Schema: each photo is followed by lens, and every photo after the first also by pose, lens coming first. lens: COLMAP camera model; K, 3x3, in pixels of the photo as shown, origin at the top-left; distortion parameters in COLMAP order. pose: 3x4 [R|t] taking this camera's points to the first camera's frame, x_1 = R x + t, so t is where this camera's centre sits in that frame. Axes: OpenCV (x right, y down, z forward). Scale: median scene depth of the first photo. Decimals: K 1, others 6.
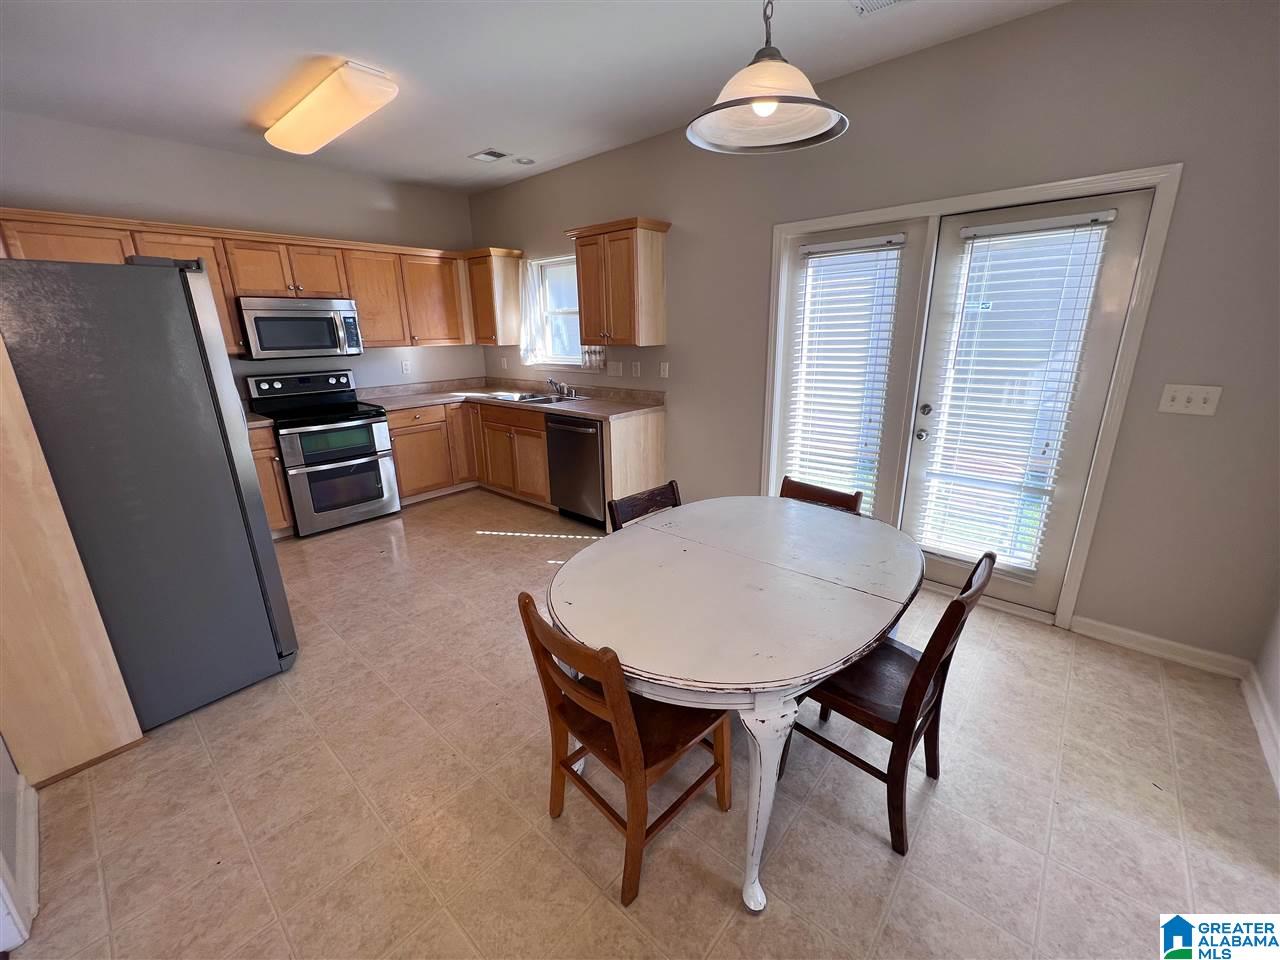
lens RADIAL K [[513.8, 0, 638.0], [0, 513.8, 477.1], [0, 0, 1]] dist [-0.000126, 0.000544]
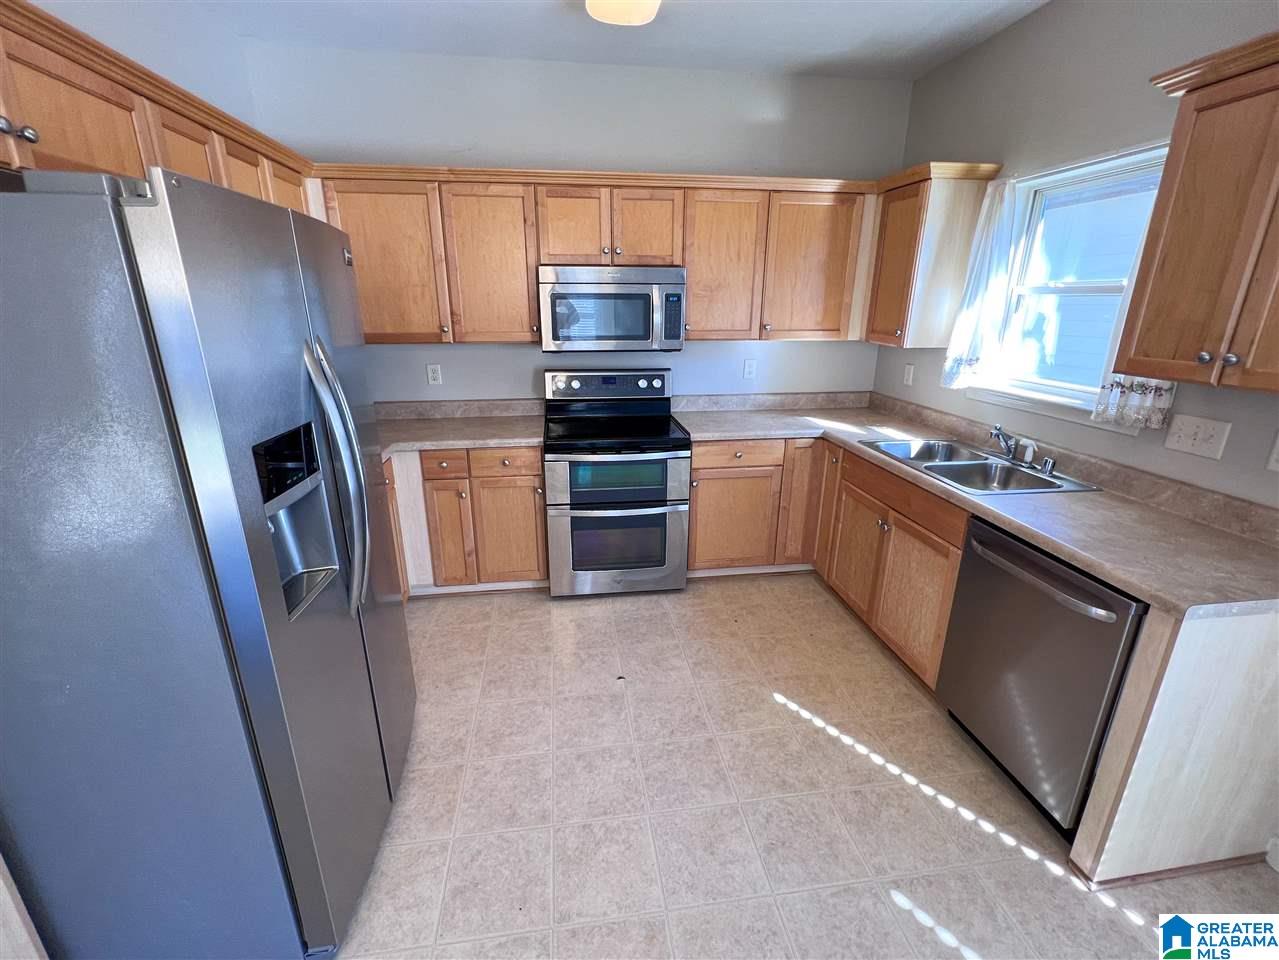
lens RADIAL K [[560.7, 0, 638.6], [0, 560.7, 478.0], [0, 0, 1]] dist [0.001234, -0.000716]
pose [[0.762393, 0.216214, -0.609925, -0.110011], [-0.198462, 0.975233, 0.097639, -0.146378], [0.615930, 0.046607, 0.786421, 0.429763]]
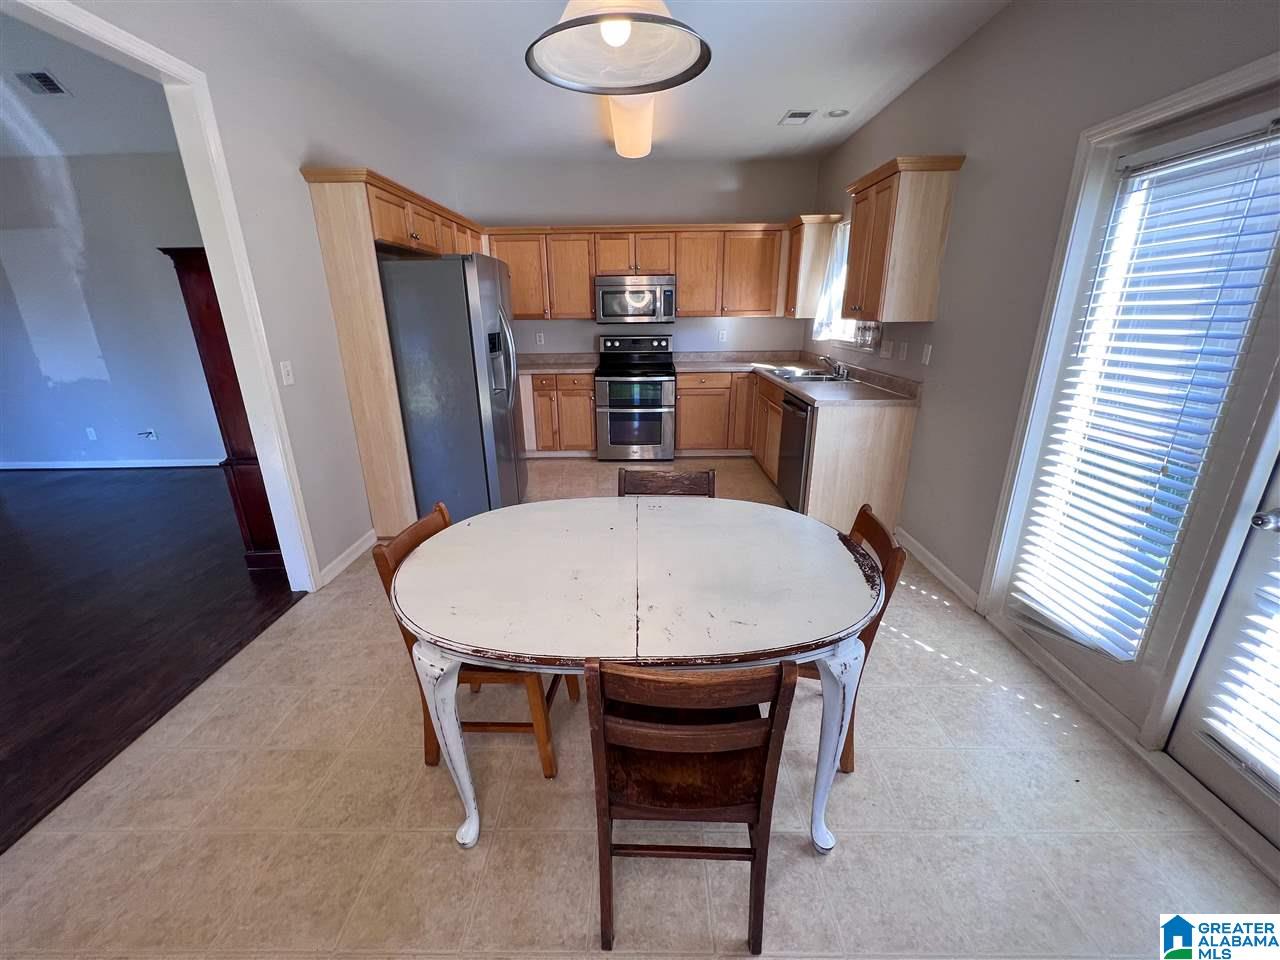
lens RADIAL K [[513.8, 0, 641.0], [0, 513.8, 477.2], [0, 0, 1]] dist [-0.000126, 0.000544]
pose [[0.660138, 0.245845, -0.709774, 0.356891], [-0.212478, 0.967447, 0.137476, -0.043856], [0.720466, 0.060058, 0.690885, 0.161458]]
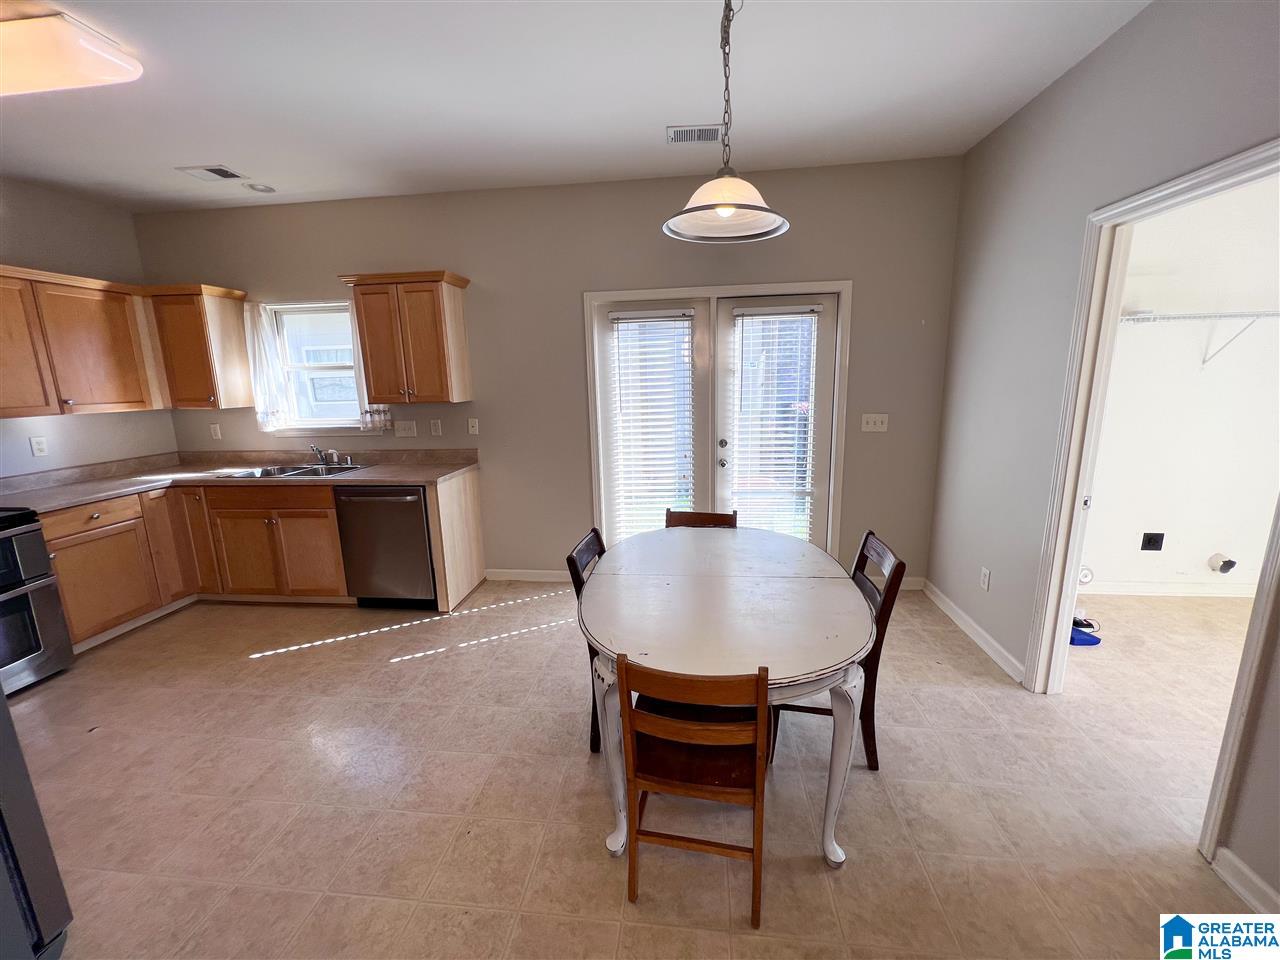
lens RADIAL K [[513.8, 0, 636.9], [0, 513.8, 477.5], [0, 0, 1]] dist [-0.000126, 0.000544]
pose [[0.821437, -0.112439, 0.559105, -0.240474], [0.169424, 0.984224, -0.050984, -0.014417], [-0.544552, 0.136606, 0.827528, 0.054384]]
